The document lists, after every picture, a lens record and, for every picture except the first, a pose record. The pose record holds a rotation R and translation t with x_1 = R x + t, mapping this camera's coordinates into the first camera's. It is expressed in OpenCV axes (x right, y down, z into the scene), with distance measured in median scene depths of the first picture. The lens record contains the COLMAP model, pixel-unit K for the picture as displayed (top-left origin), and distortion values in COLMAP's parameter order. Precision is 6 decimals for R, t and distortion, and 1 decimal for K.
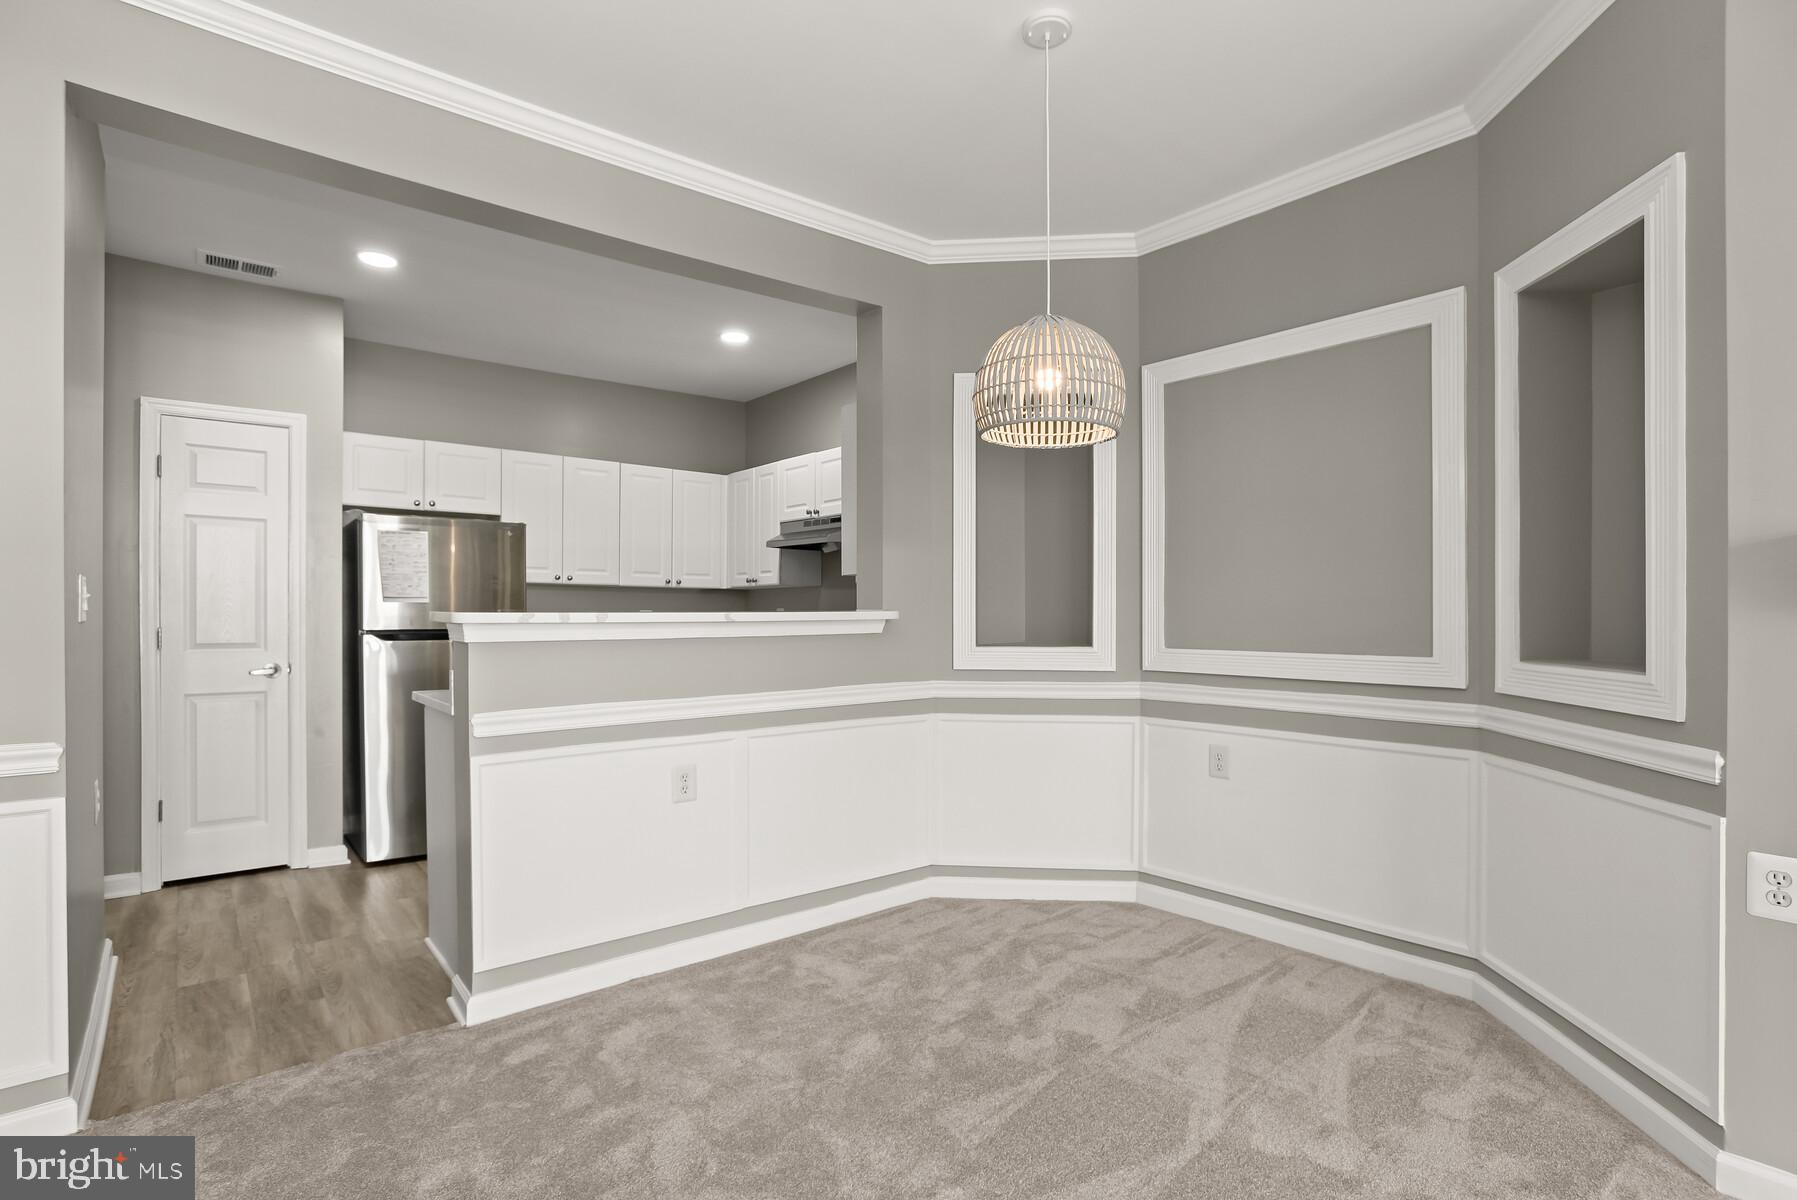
lens RADIAL K [[876.5, 0, 904.6], [0, 876.5, 616.3], [0, 0, 1]] dist [-0.060792, 0.034717]
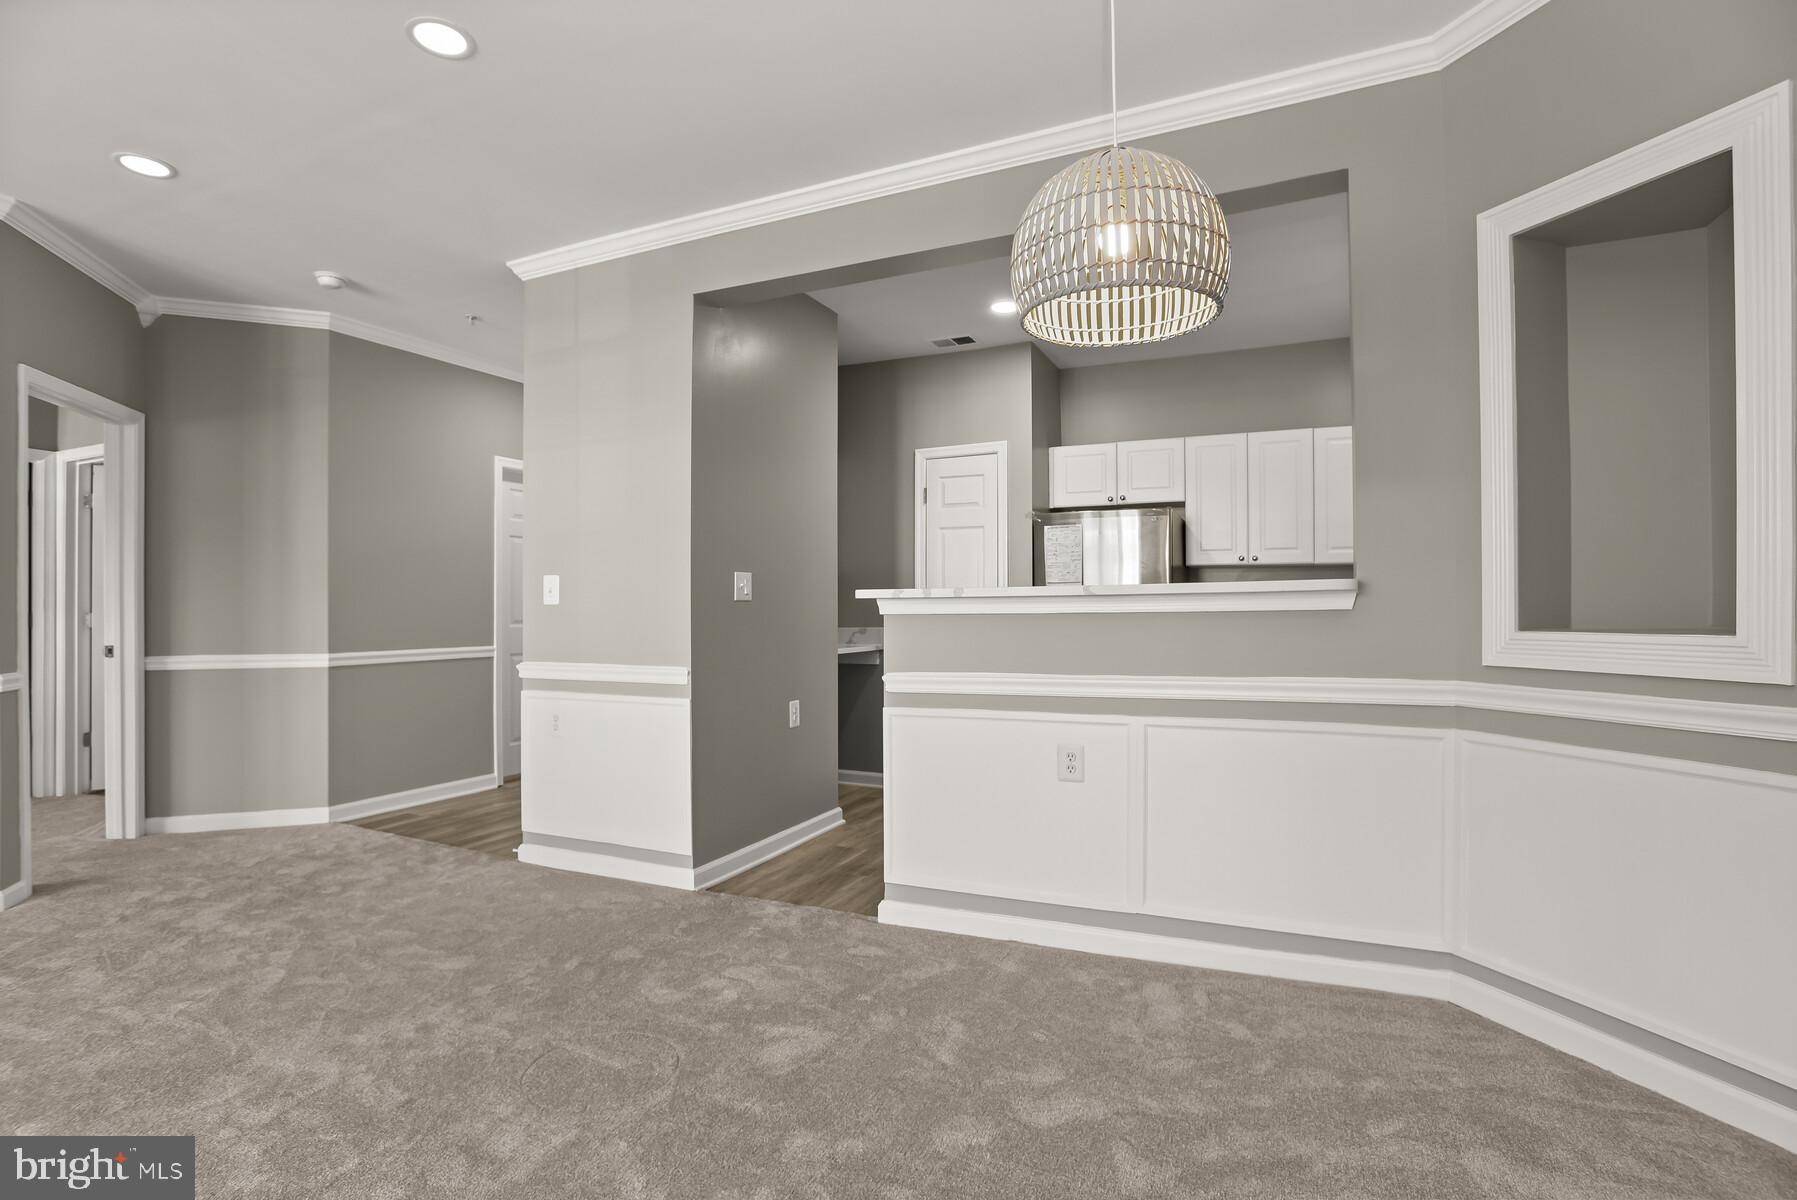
lens RADIAL K [[876.5, 0, 904.6], [0, 876.5, 616.3], [0, 0, 1]] dist [-0.060792, 0.034717]
pose [[0.435778, 0.002876, -0.900050, 0.445467], [0.006343, 0.999960, 0.006266, 0.016793], [0.900032, -0.008440, 0.435743, 0.331182]]
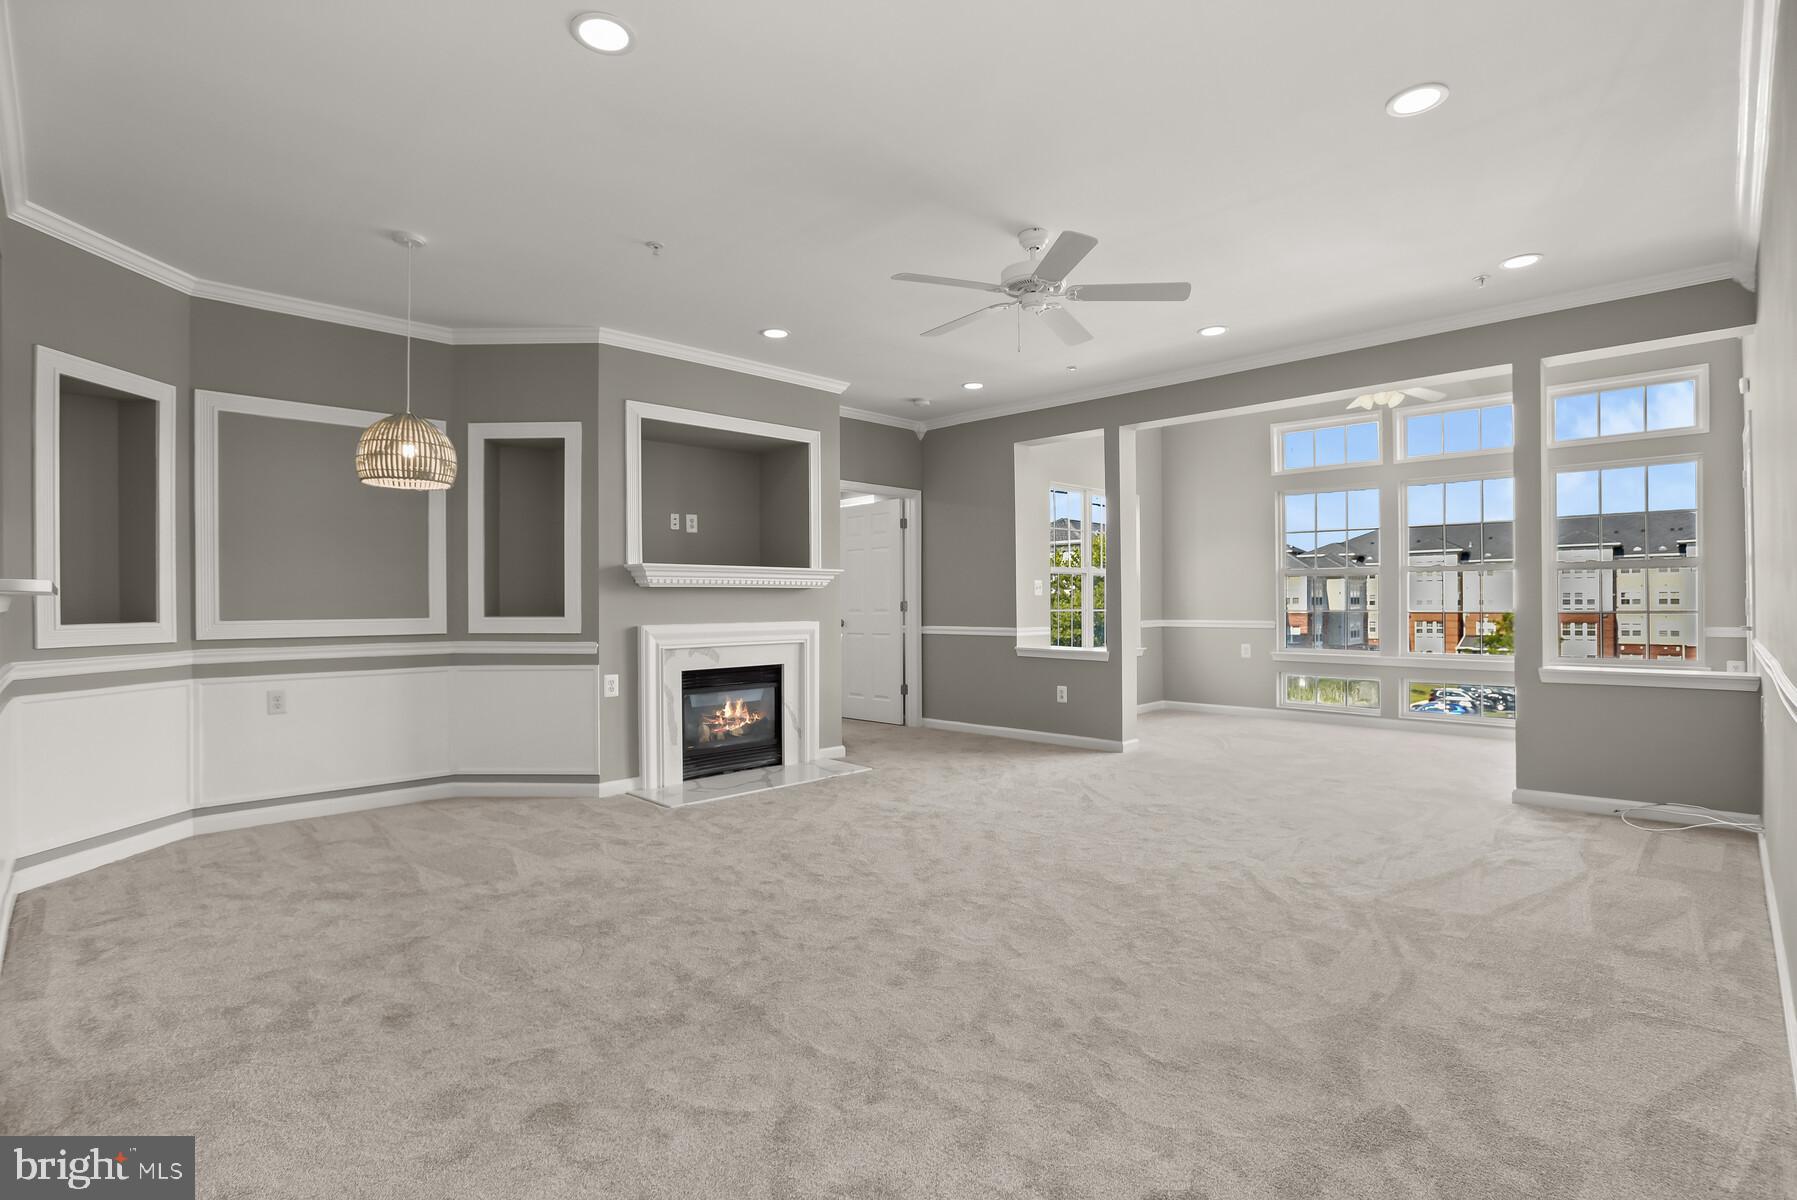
lens RADIAL K [[875.4, 0, 898.5], [0, 875.4, 600.0], [0, 0, 1]] dist [-0.057675, 0.022903]
pose [[-0.095671, 0.003532, 0.995407, -0.969416], [0.009755, 0.999949, -0.002611, 0.018055], [-0.995365, 0.009461, -0.095700, 0.136676]]
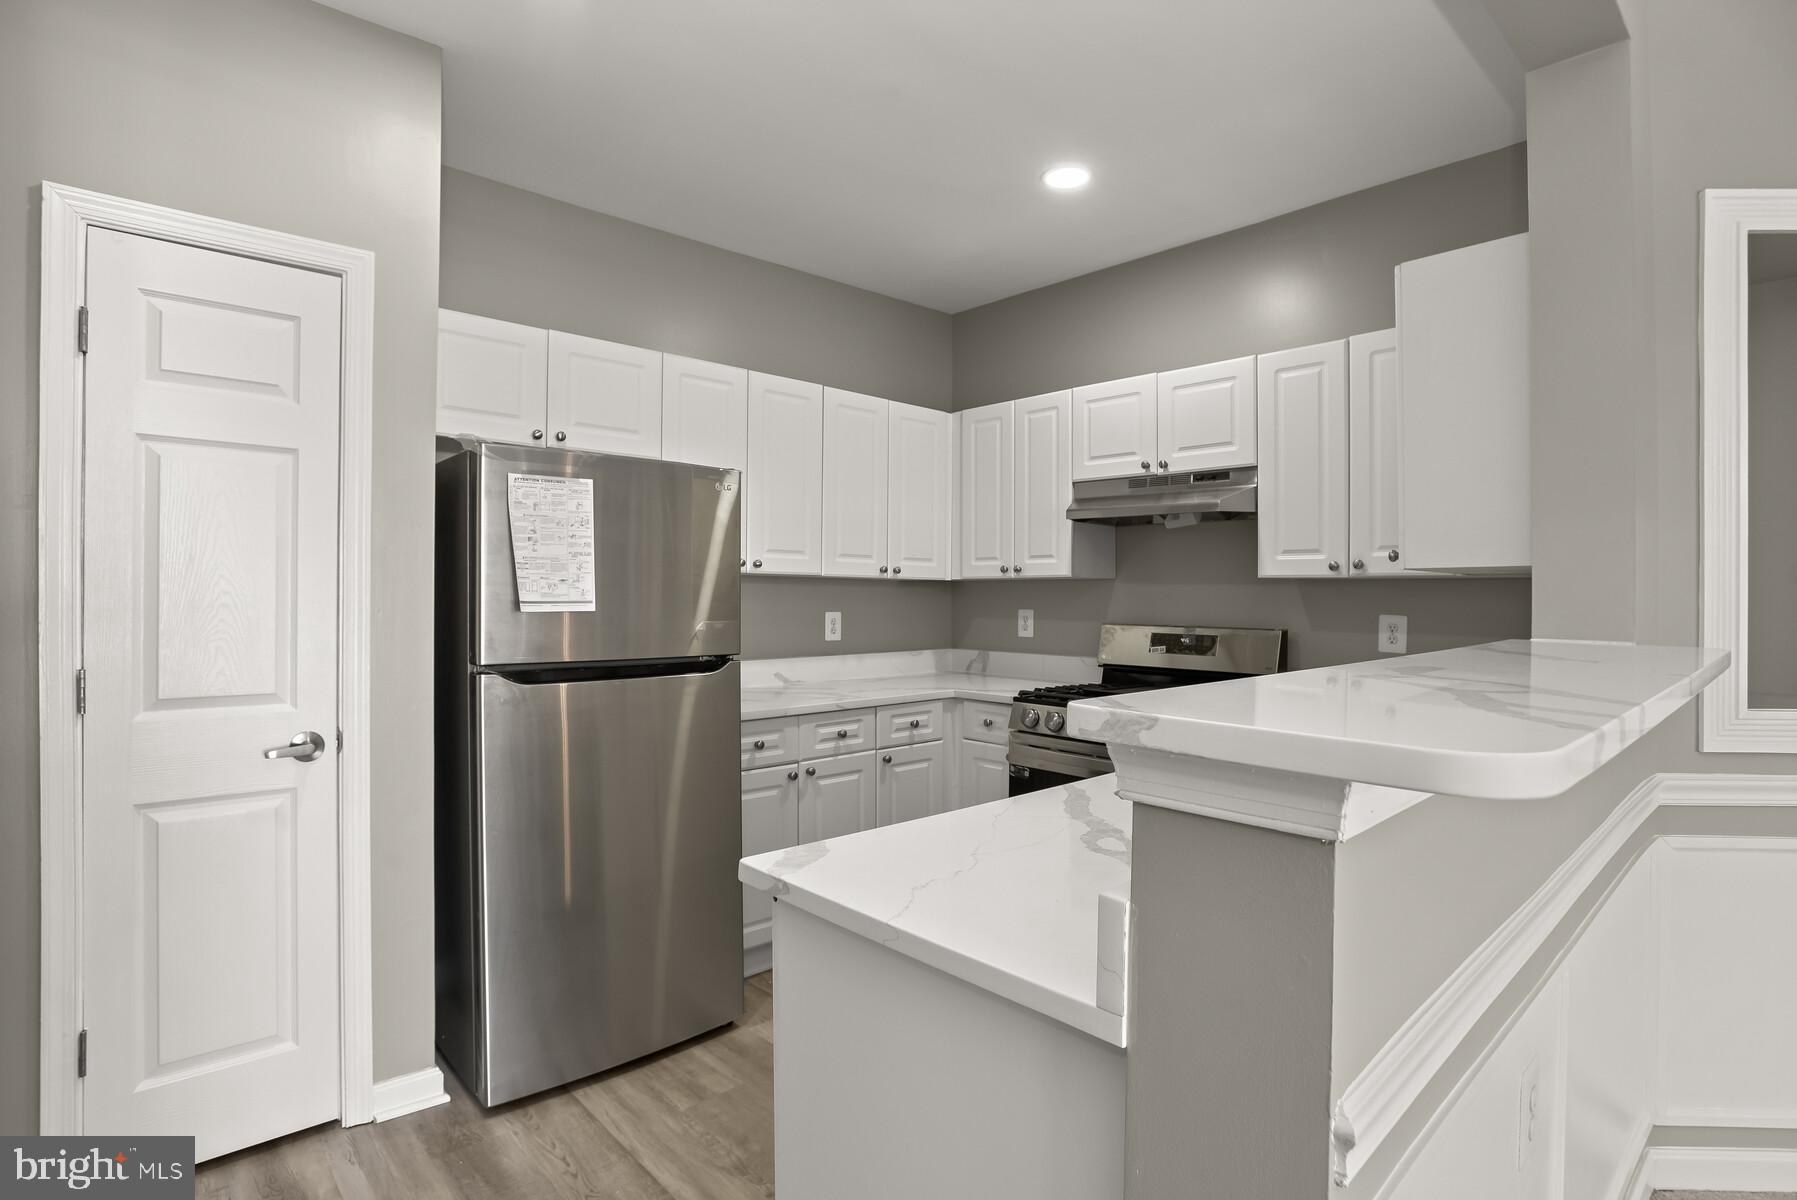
lens RADIAL K [[888.3, 0, 898.7], [0, 888.3, 595.4], [0, 0, 1]] dist [-0.062219, 0.026444]
pose [[0.998798, 0.006513, 0.048590, -0.449312], [-0.006450, 0.999978, -0.001446, -0.030460], [-0.048599, 0.001131, 0.998818, 0.509906]]
